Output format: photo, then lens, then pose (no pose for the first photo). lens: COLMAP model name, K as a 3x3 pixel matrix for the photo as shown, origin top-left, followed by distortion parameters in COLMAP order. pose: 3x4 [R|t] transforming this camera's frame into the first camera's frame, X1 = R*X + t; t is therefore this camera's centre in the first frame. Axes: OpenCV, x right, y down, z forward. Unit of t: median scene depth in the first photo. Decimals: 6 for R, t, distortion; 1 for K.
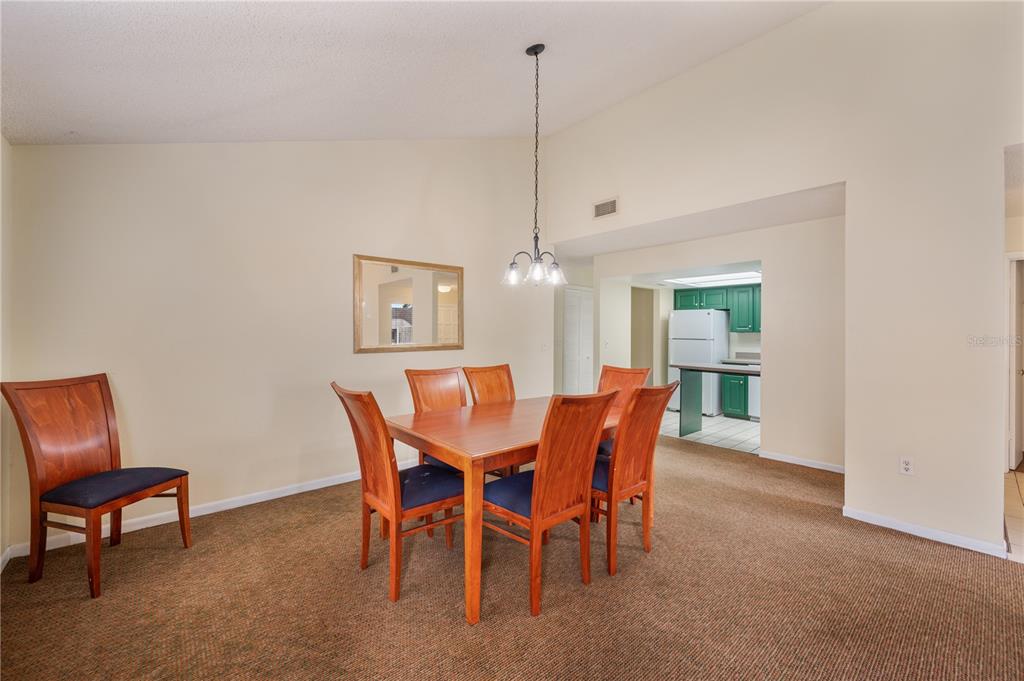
lens RADIAL K [[414.2, 0, 509.3], [0, 414.2, 327.5], [0, 0, 1]] dist [-0.001756, -0.000149]
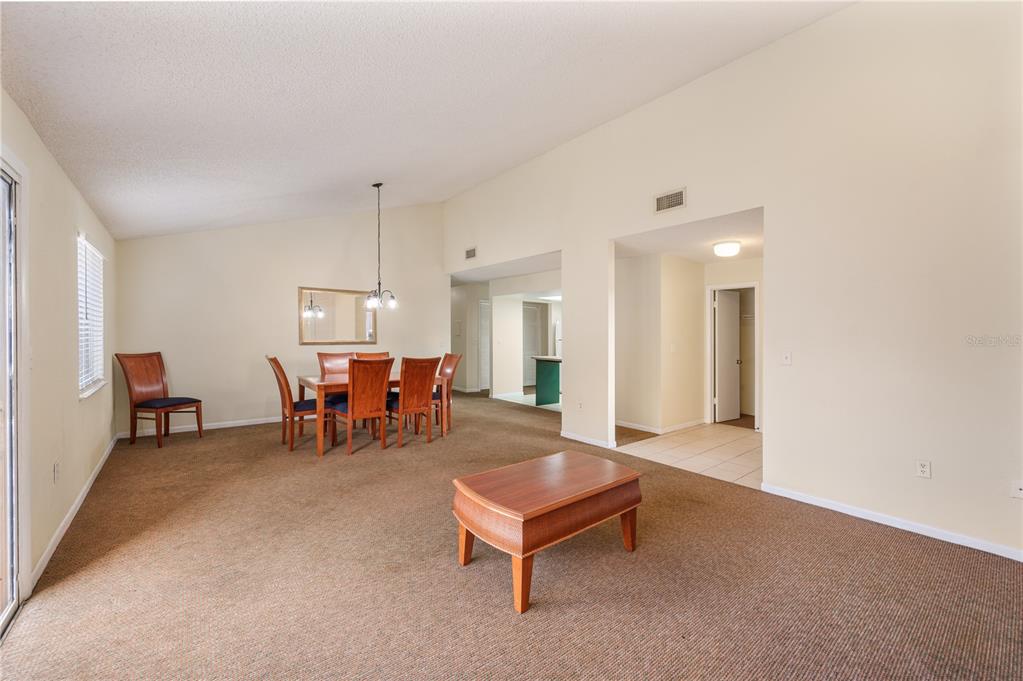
lens RADIAL K [[408.6, 0, 516.1], [0, 408.6, 339.6], [0, 0, 1]] dist [-0.001730, -0.000118]
pose [[0.999705, 0.006910, -0.023264, 0.749939], [-0.006459, 0.999791, 0.019385, 0.002632], [0.023393, -0.019229, 0.999541, -0.884883]]
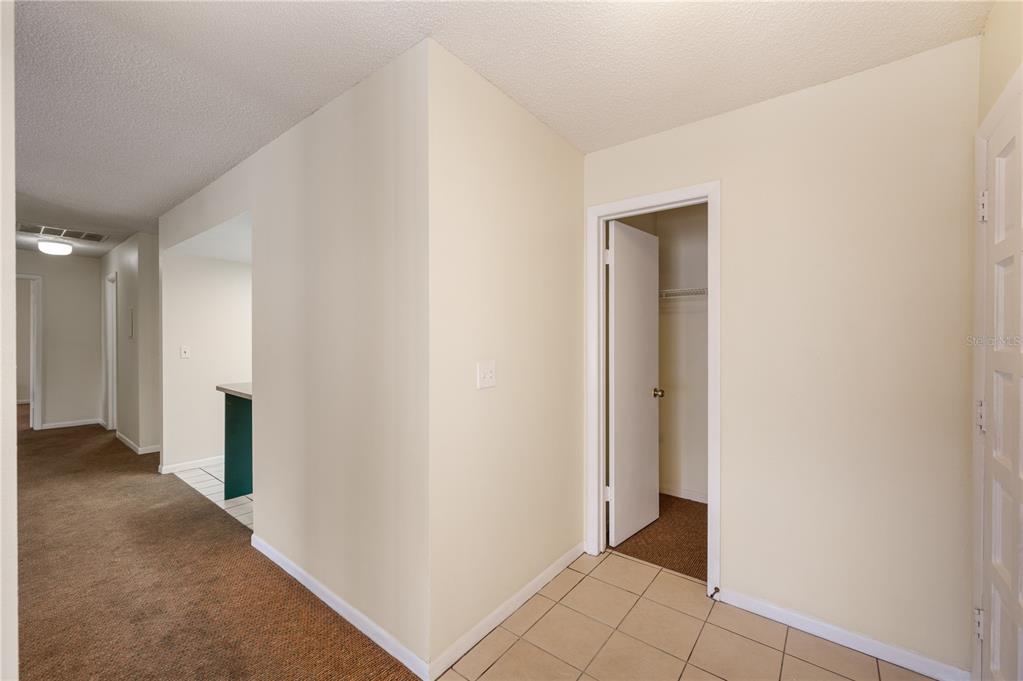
lens RADIAL K [[408.6, 0, 514.6], [0, 408.6, 348.4], [0, 0, 1]] dist [-0.001730, -0.000118]
pose [[0.982211, 0.006896, 0.187652, 1.450778], [-0.009860, 0.999841, 0.014867, 0.043843], [-0.187519, -0.016453, 0.982123, 0.602093]]
